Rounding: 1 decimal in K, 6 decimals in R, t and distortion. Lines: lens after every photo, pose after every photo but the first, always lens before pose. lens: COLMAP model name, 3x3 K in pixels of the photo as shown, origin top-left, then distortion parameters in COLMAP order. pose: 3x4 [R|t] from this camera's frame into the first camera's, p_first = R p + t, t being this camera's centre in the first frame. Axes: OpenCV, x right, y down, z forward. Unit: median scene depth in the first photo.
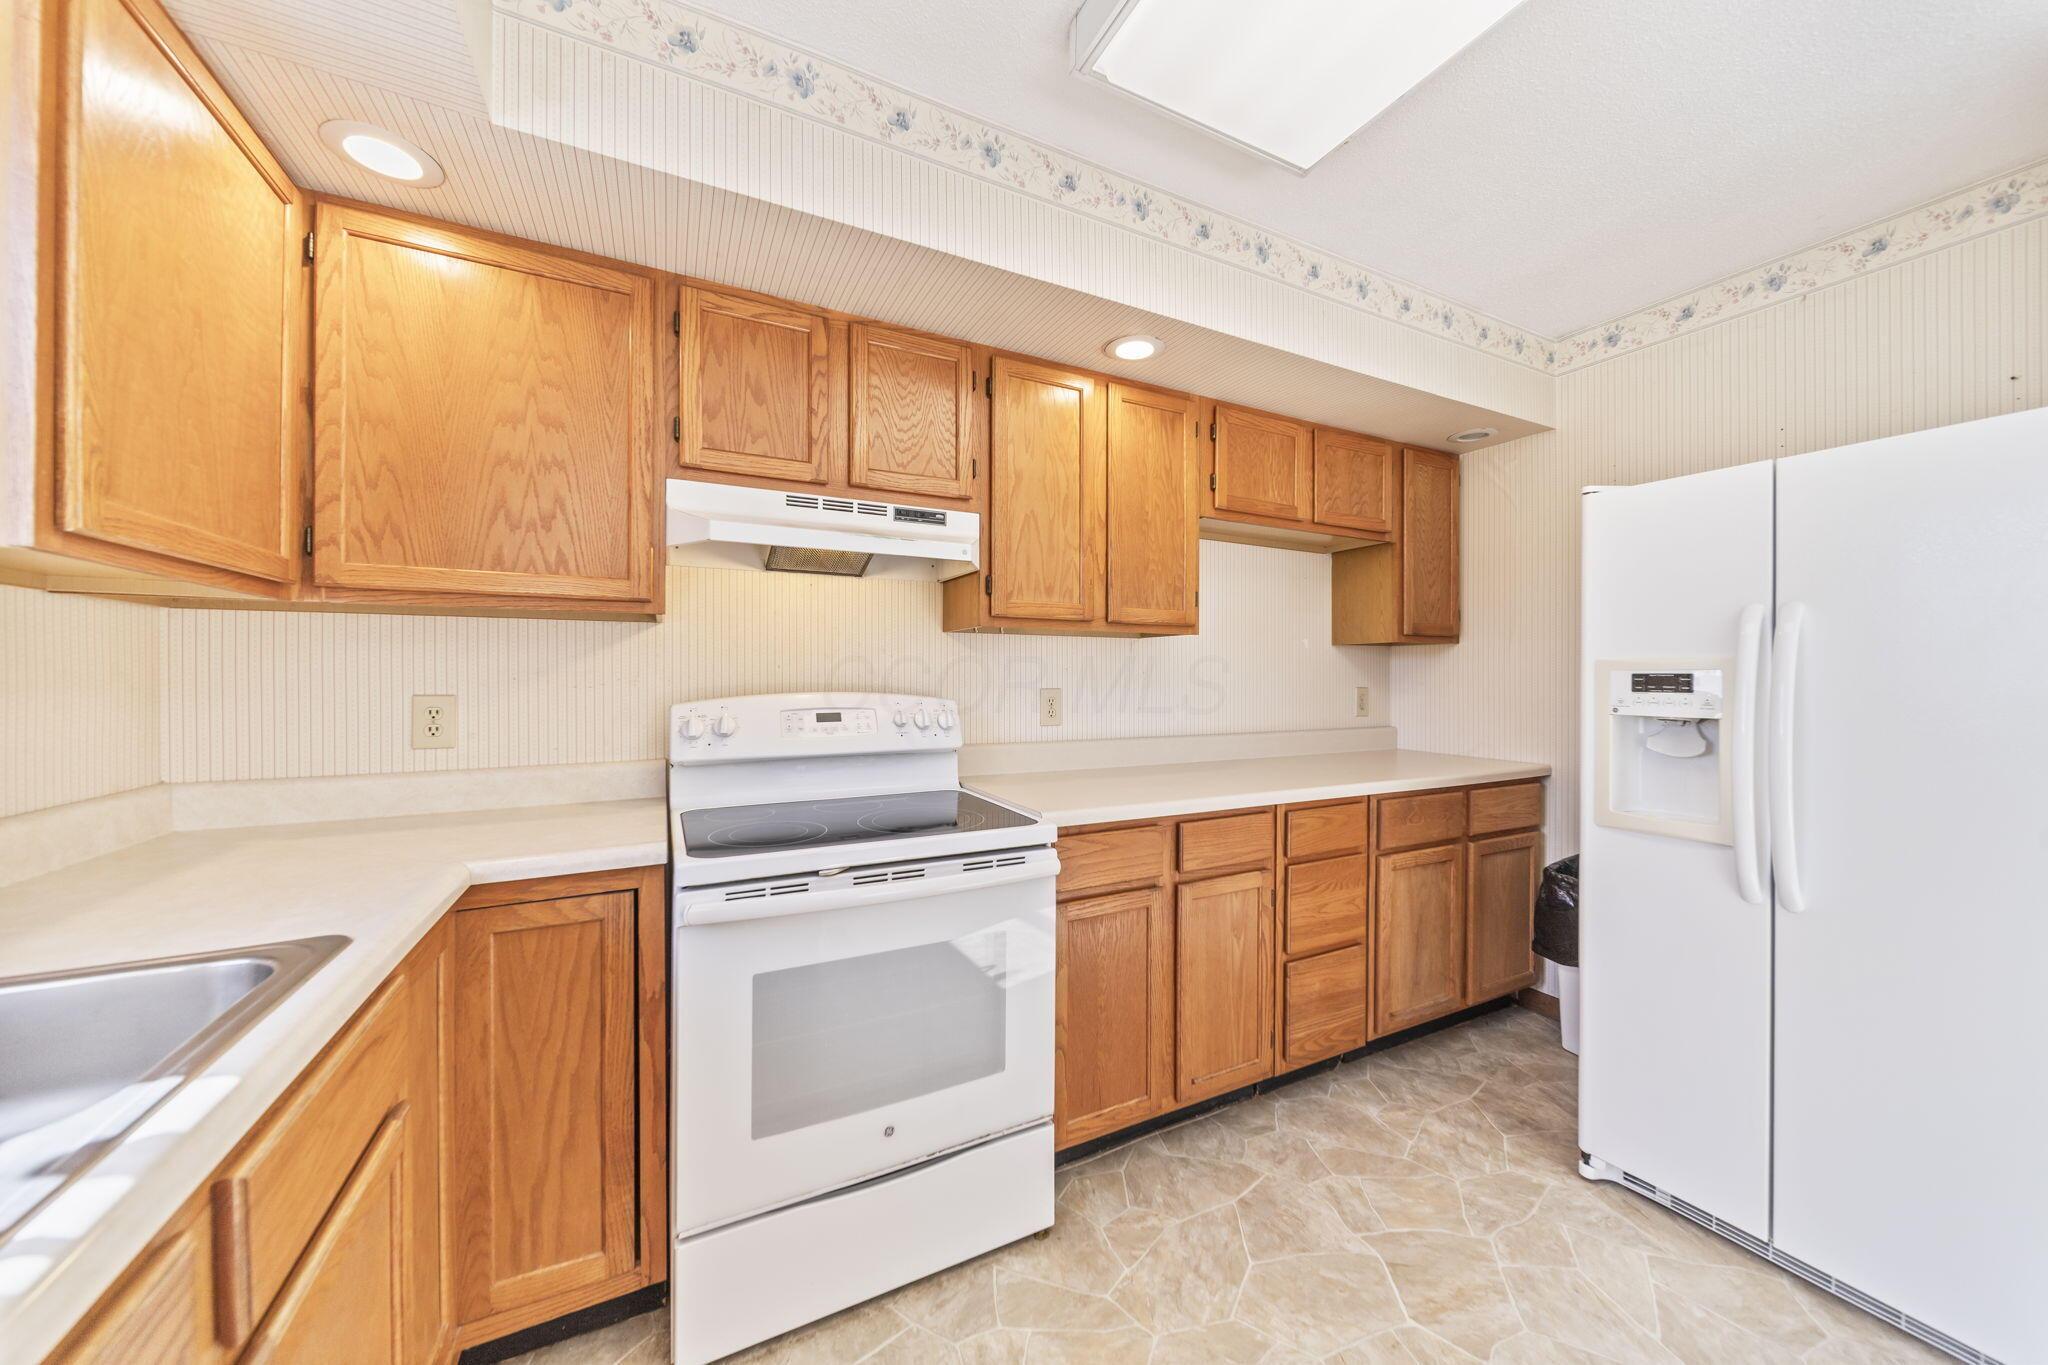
lens RADIAL K [[710.2, 0, 1024.0], [0, 710.2, 682.5], [0, 0, 1]] dist [-0.002600, -0.000250]
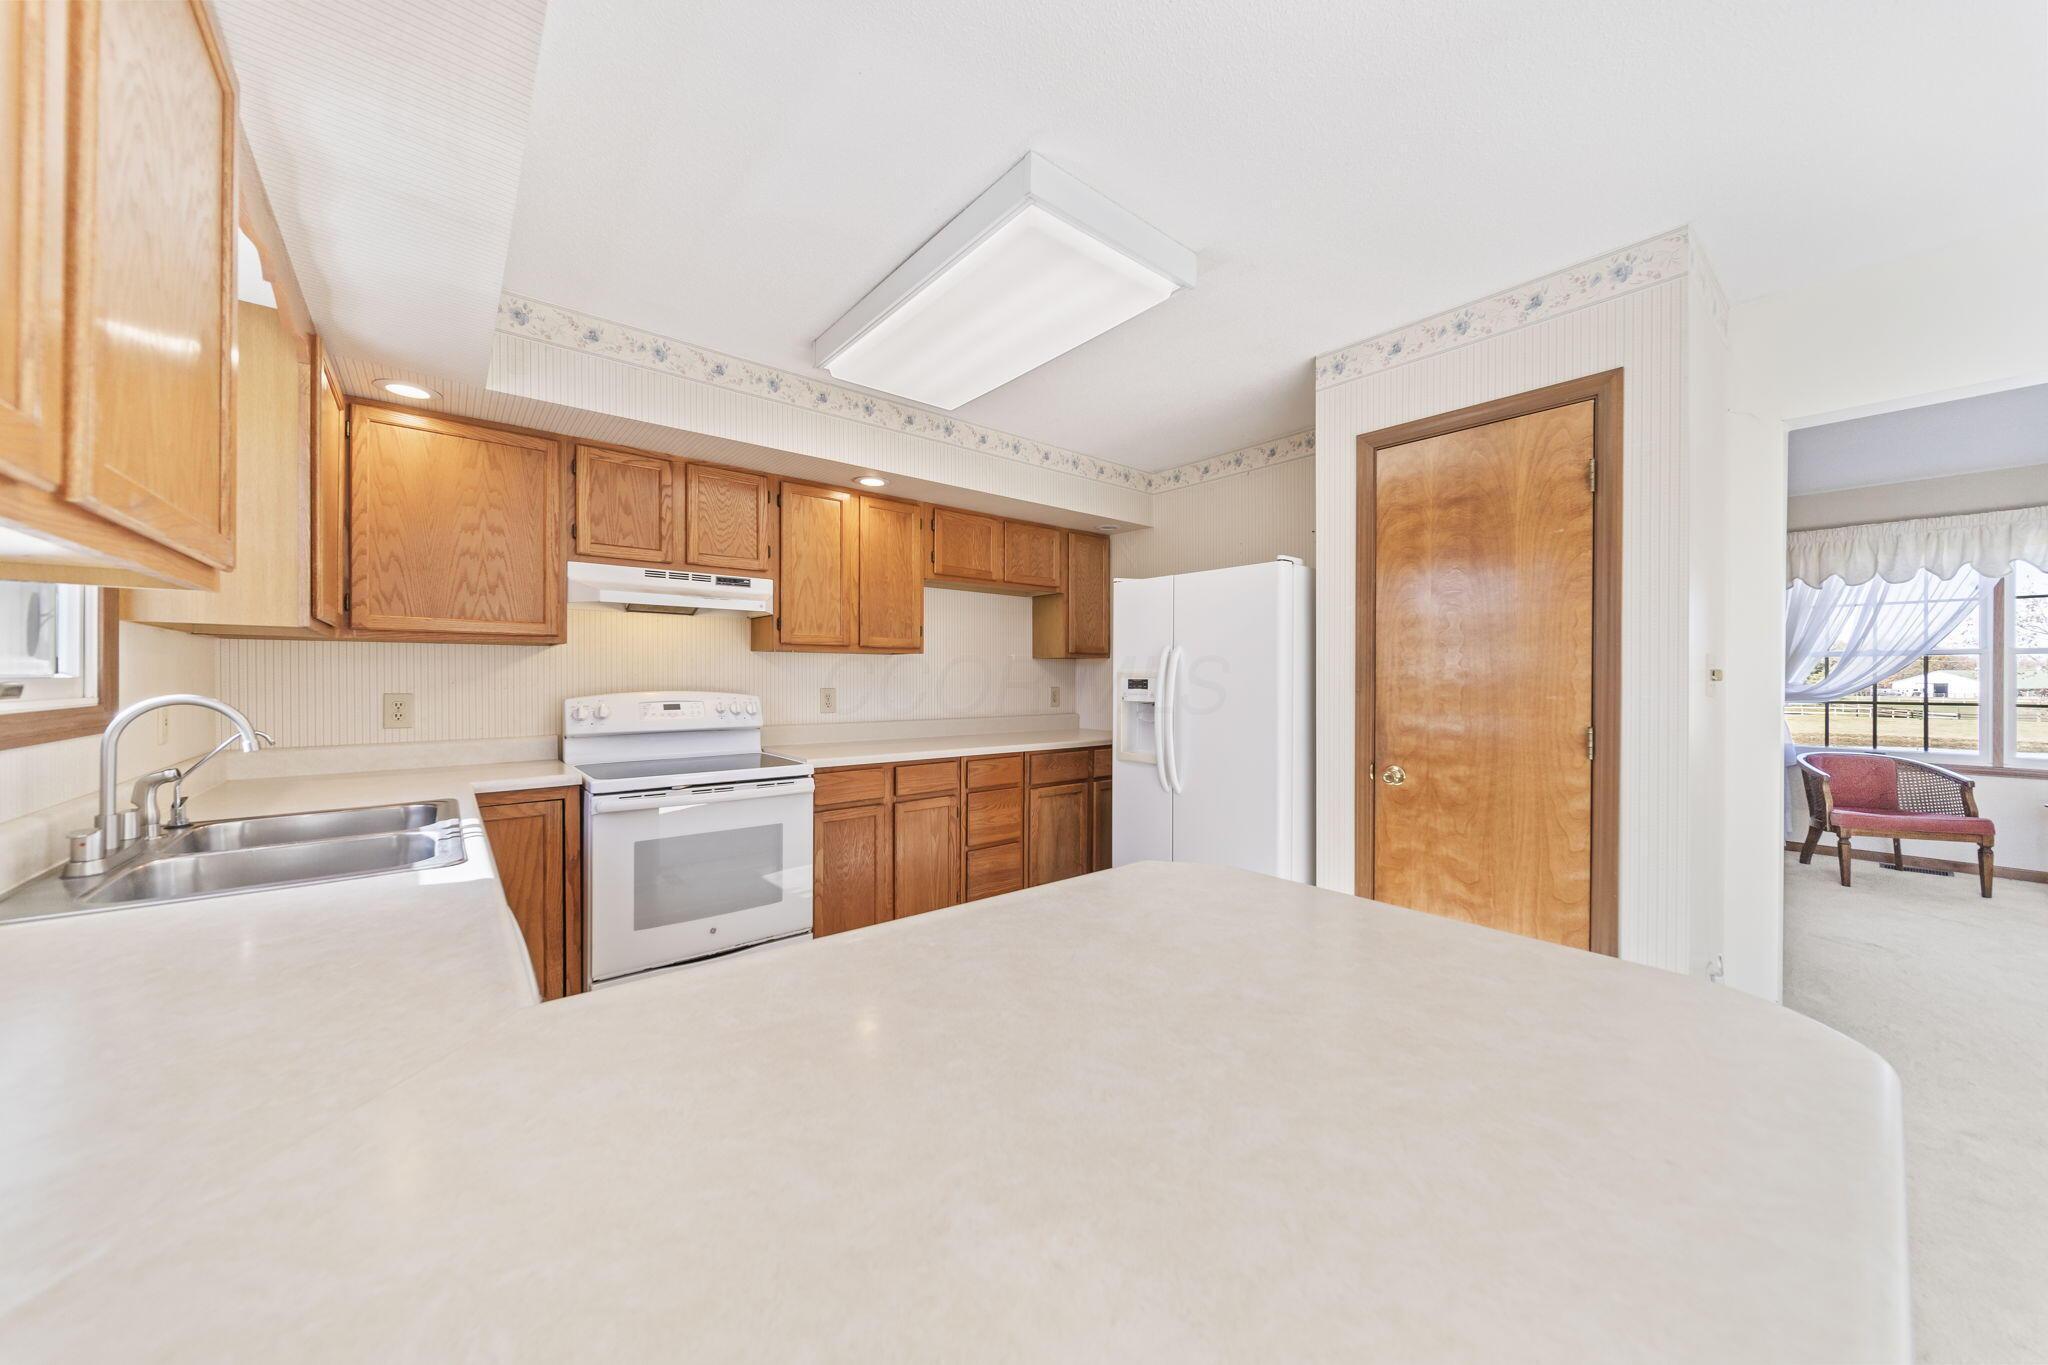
lens RADIAL K [[710.2, 0, 1024.0], [0, 710.2, 682.5], [0, 0, 1]] dist [-0.002600, -0.000250]
pose [[0.975066, -0.001607, 0.221911, 0.142622], [0.001656, 0.999999, -0.000035, -0.003688], [-0.221911, 0.000401, 0.975067, -0.733378]]
